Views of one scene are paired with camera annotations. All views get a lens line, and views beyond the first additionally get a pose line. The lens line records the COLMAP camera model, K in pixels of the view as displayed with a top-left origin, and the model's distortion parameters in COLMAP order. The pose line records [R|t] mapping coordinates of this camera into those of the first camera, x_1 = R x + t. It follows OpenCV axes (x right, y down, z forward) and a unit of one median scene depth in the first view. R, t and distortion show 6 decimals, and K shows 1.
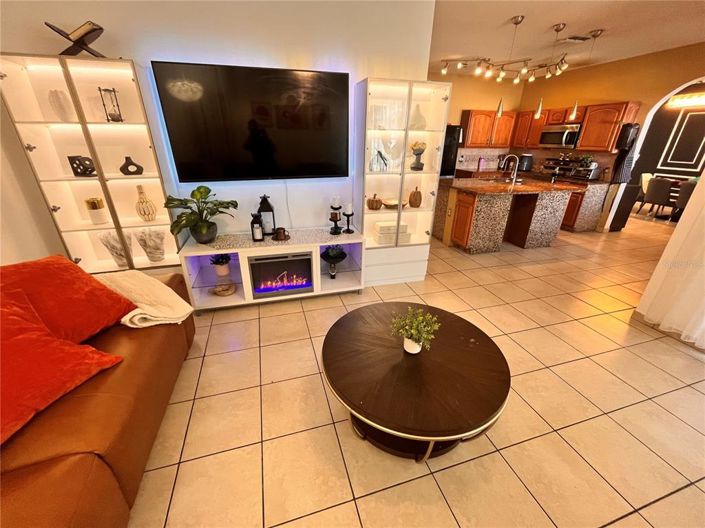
lens RADIAL K [[285.5, 0, 352.2], [0, 285.5, 261.0], [0, 0, 1]] dist [-0.001332, -0.000868]
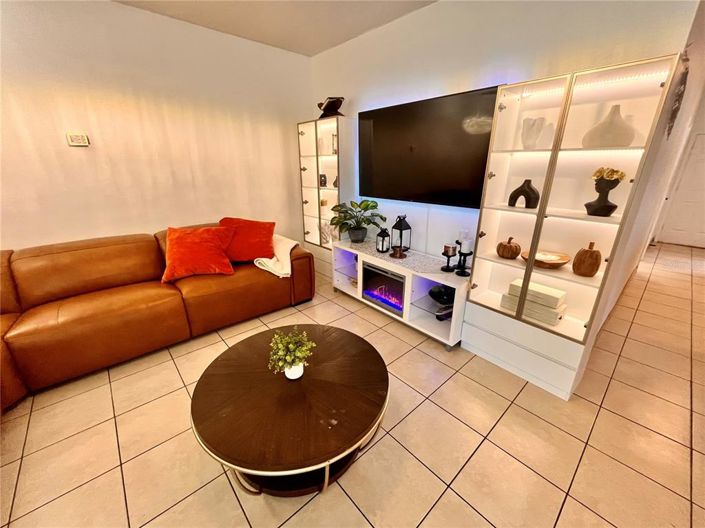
lens RADIAL K [[285.5, 0, 351.7], [0, 285.5, 264.3], [0, 0, 1]] dist [-0.001332, -0.000868]
pose [[0.423284, 0.291815, -0.857715, 0.591173], [-0.359483, 0.923092, 0.136652, -0.135051], [0.831626, 0.250491, 0.495633, 0.346293]]
